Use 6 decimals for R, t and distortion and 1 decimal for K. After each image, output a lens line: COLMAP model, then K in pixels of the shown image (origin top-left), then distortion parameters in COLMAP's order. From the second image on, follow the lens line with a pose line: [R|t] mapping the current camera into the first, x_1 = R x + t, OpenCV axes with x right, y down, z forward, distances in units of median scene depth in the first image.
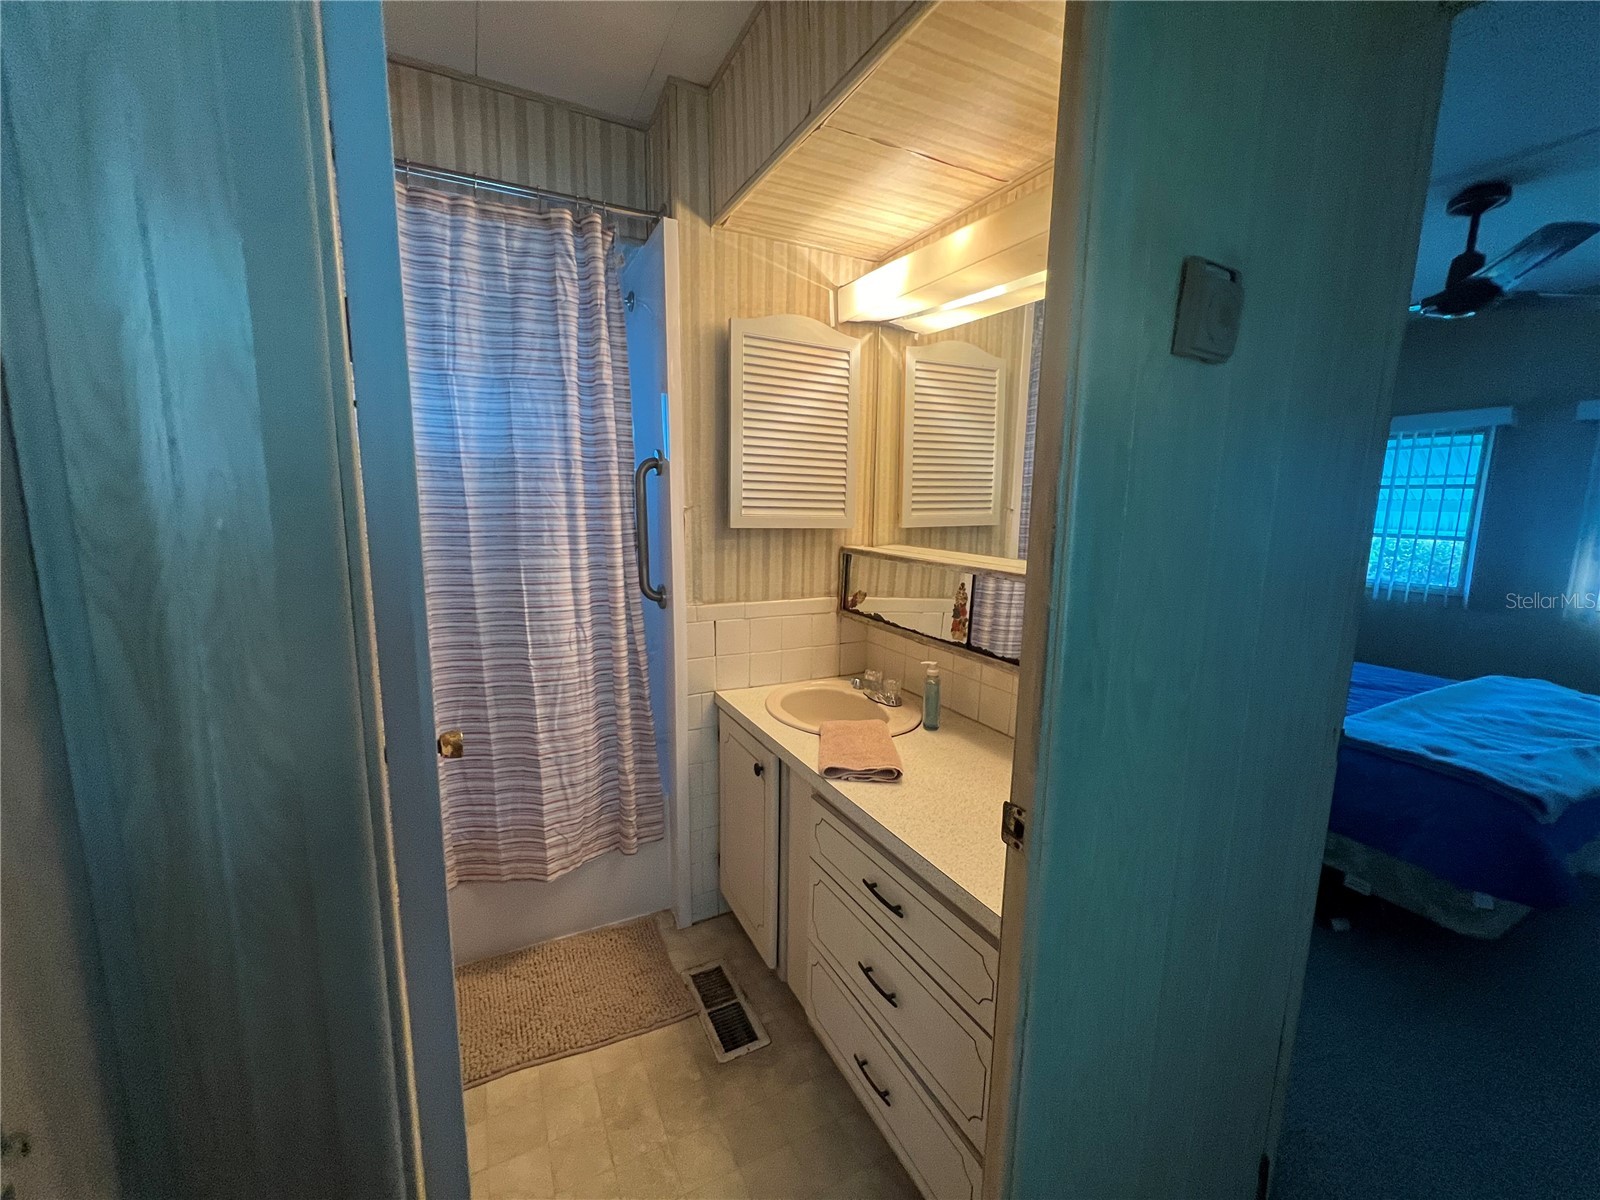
lens RADIAL K [[646.0, 0, 800.1], [0, 646.0, 597.8], [0, 0, 1]] dist [0.000855, -0.000342]
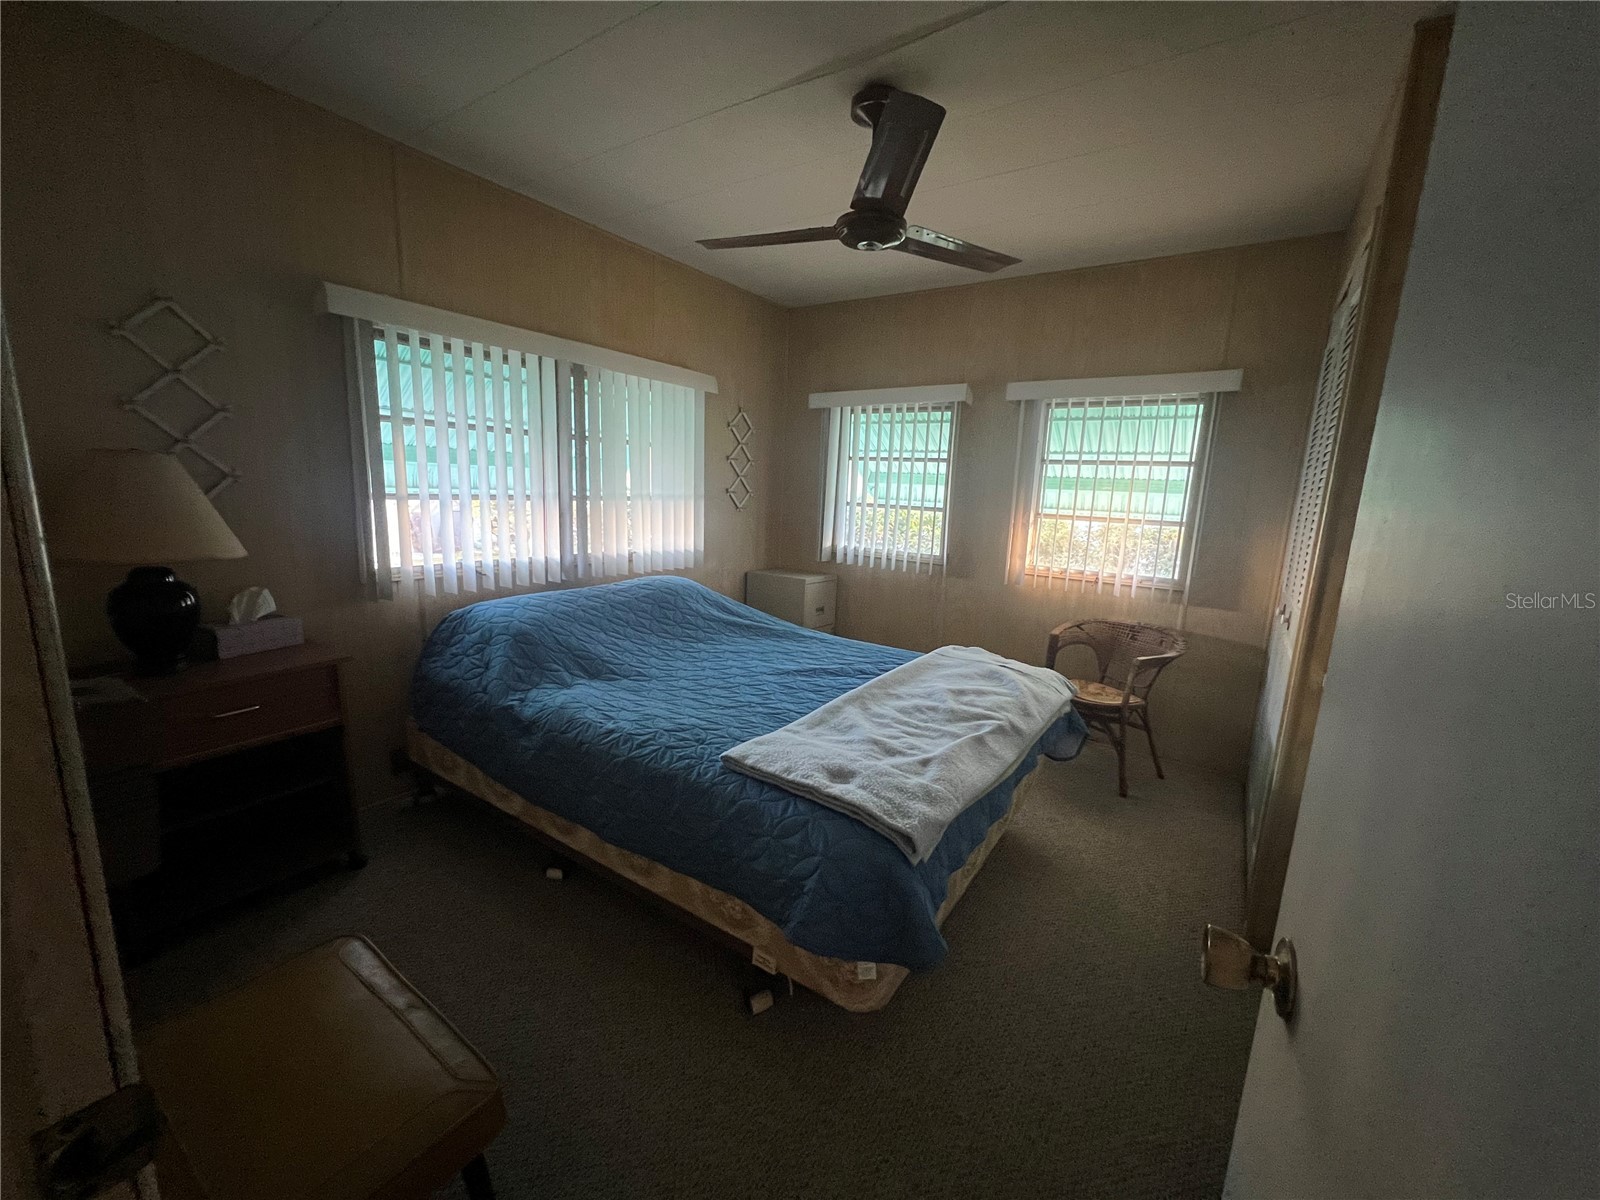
lens RADIAL K [[646.0, 0, 795.2], [0, 646.0, 597.5], [0, 0, 1]] dist [0.000855, -0.000342]
pose [[0.882899, -0.068204, 0.464582, 0.492756], [0.049592, 0.997406, 0.052182, -0.024151], [-0.466936, -0.023032, 0.883991, 0.270195]]
